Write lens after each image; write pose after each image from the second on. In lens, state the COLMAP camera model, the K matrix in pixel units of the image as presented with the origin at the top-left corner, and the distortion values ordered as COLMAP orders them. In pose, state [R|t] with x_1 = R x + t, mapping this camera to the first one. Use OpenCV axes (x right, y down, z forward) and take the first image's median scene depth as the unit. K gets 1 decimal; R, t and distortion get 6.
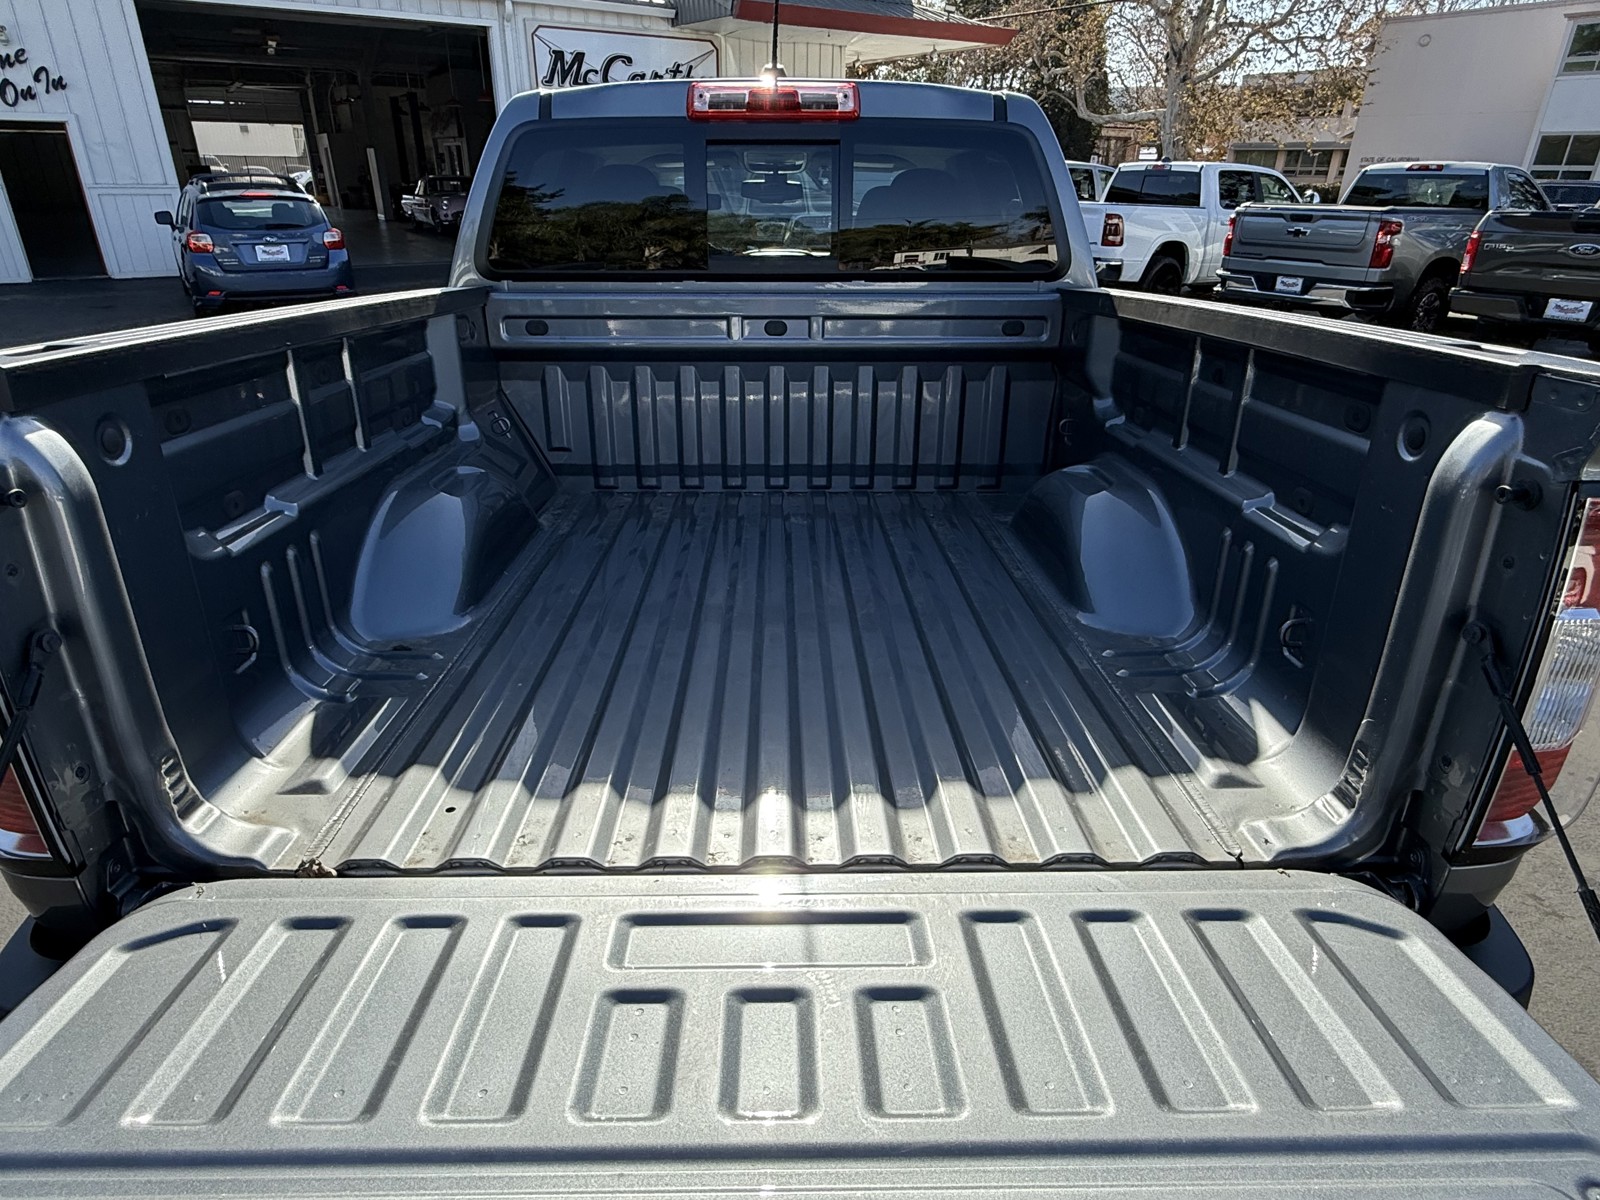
lens RADIAL K [[910.0, 0, 800.0], [0, 910.0, 600.0], [0, 0, 1]] dist [-0.002555, -0.001525]
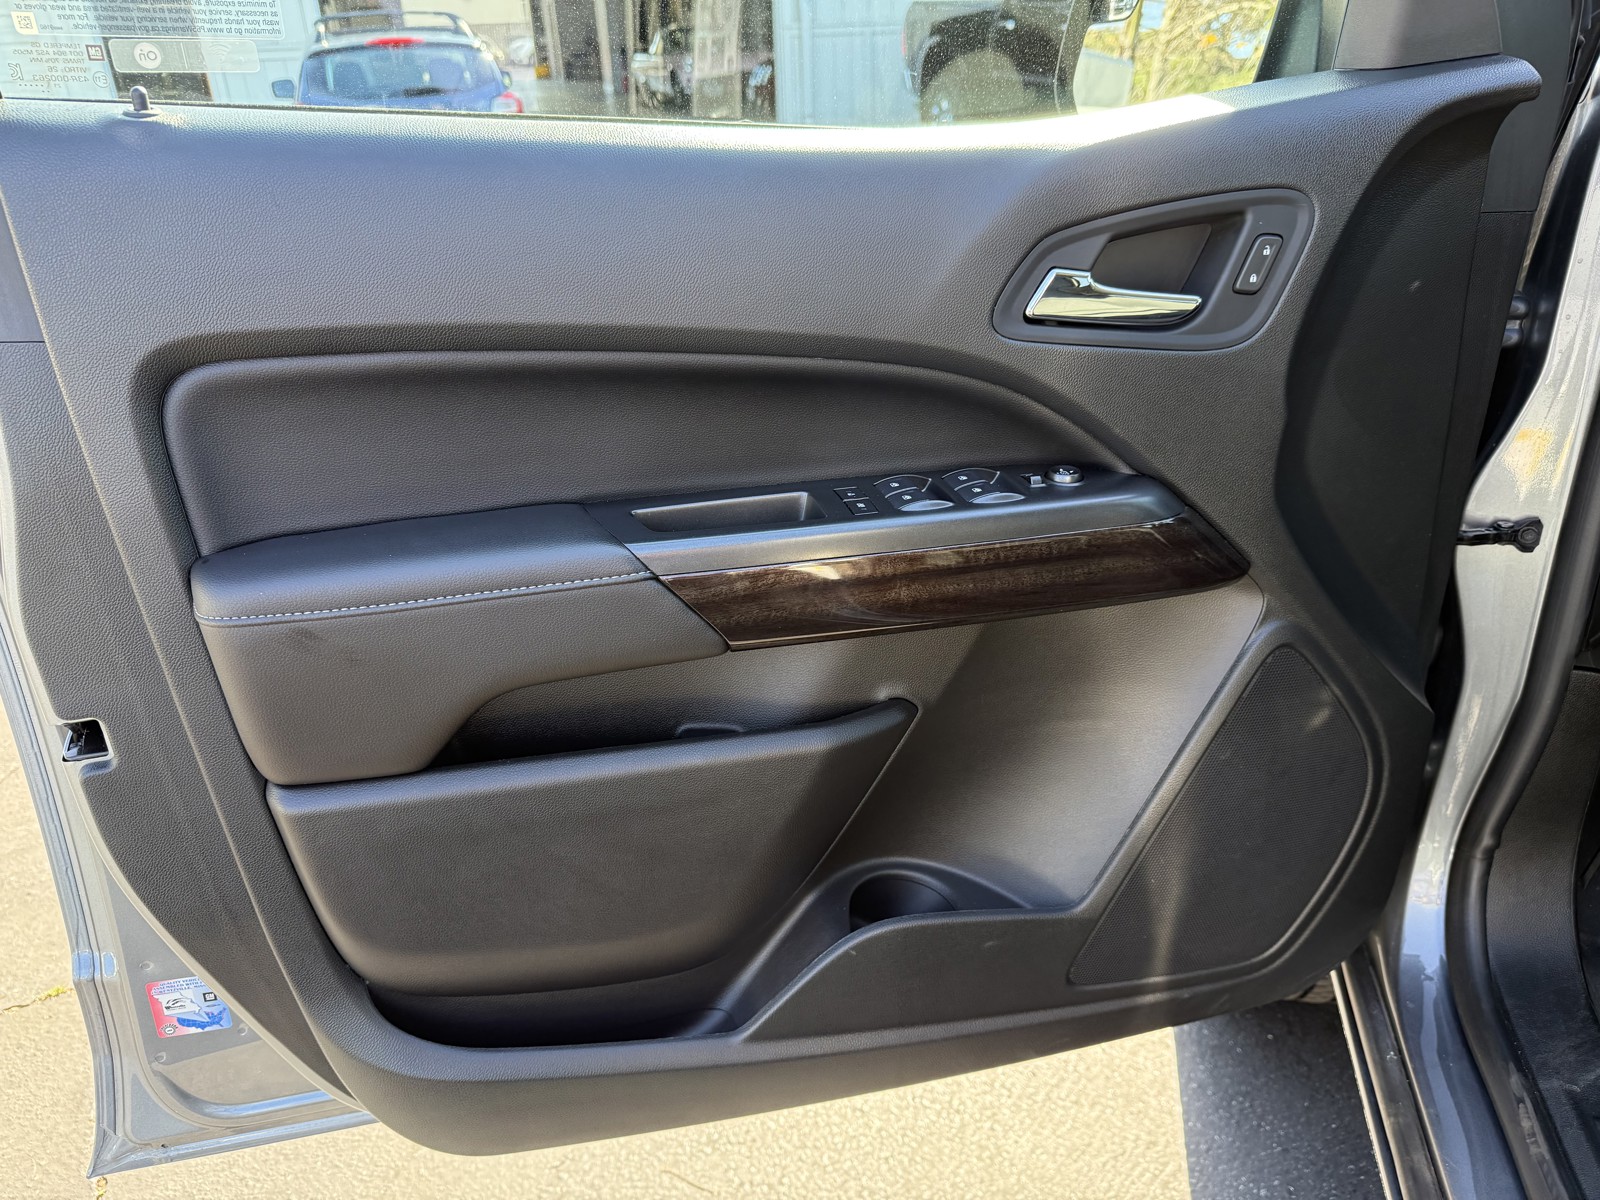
lens RADIAL K [[1124.9, 0, 799.5], [0, 1124.9, 632.9], [0, 0, 1]] dist [-0.001768, -0.002383]
pose [[0.965508, 0.075597, -0.249159, -0.104512], [-0.061635, 0.996084, 0.063384, -0.103582], [0.252975, -0.045841, 0.966386, 0.292153]]
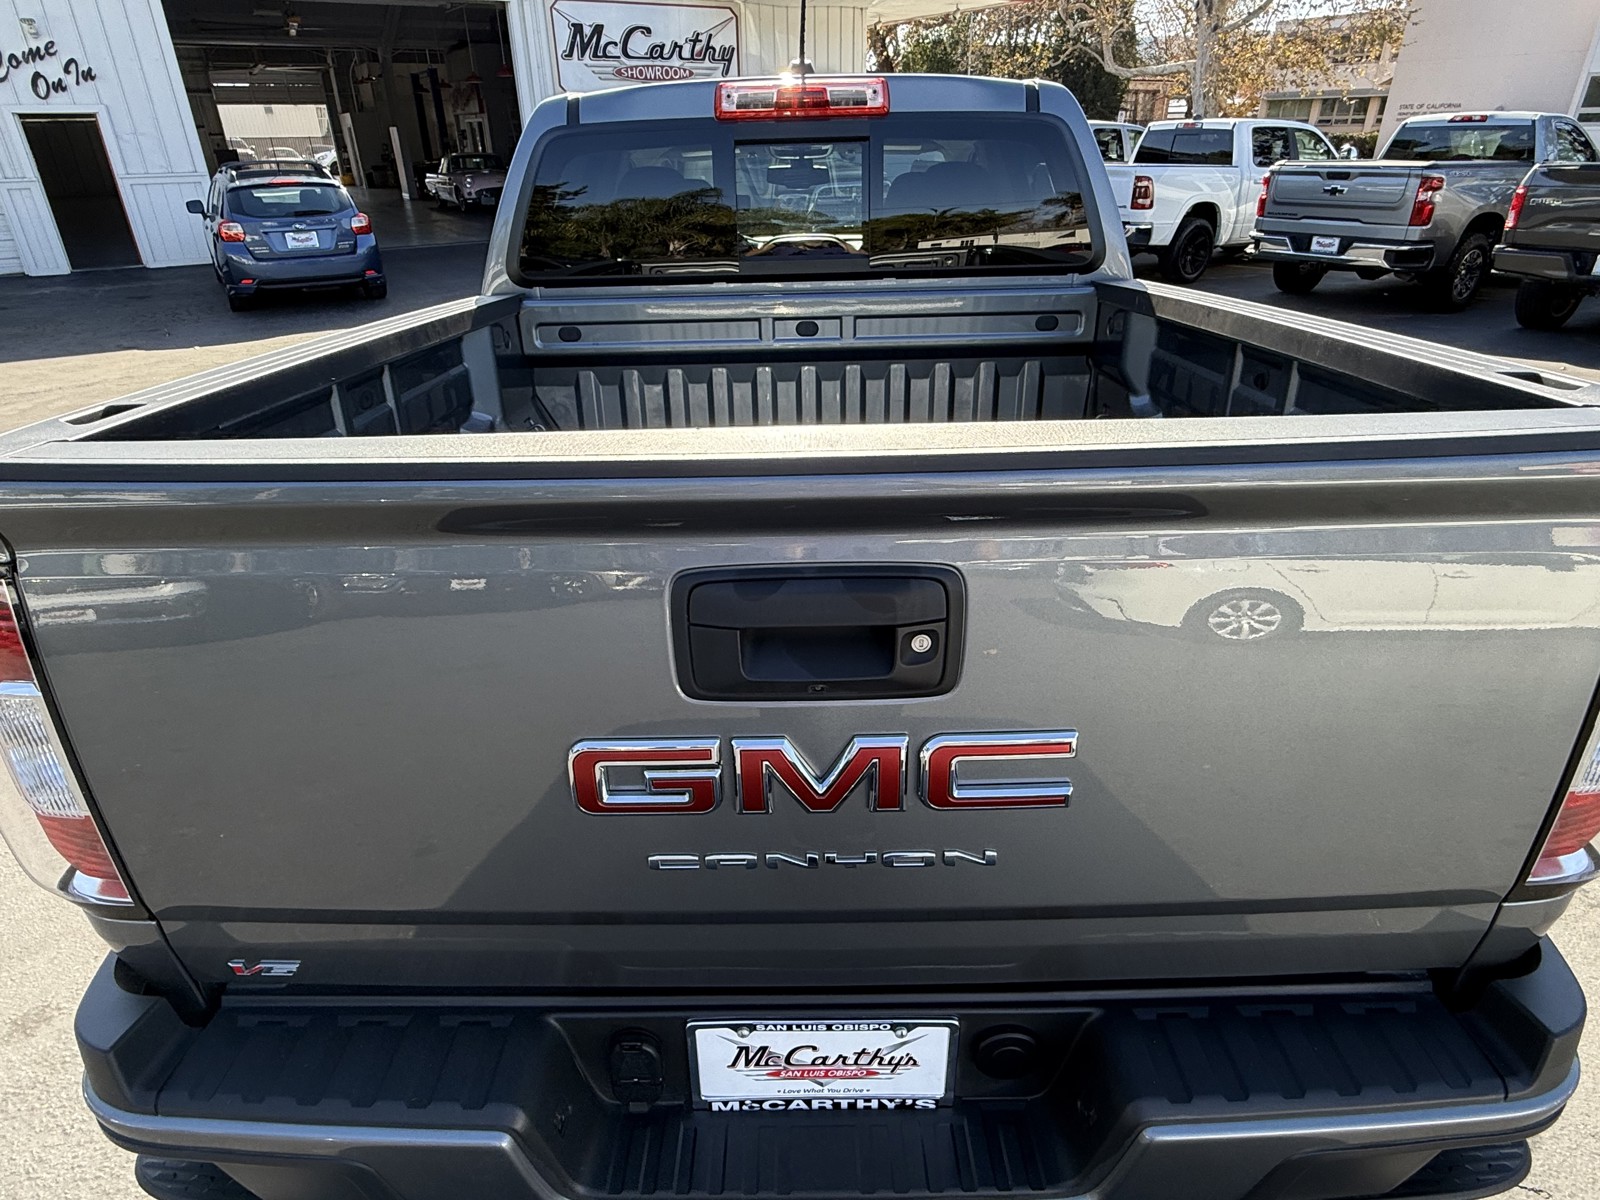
lens RADIAL K [[903.5, 0, 800.0], [0, 903.5, 600.0], [0, 0, 1]] dist [-0.000859, -0.002800]
pose [[0.999417, -0.014533, -0.030908, -0.001633], [0.015603, 0.999277, 0.034658, -0.007240], [0.030382, -0.035120, 0.998921, -0.000136]]
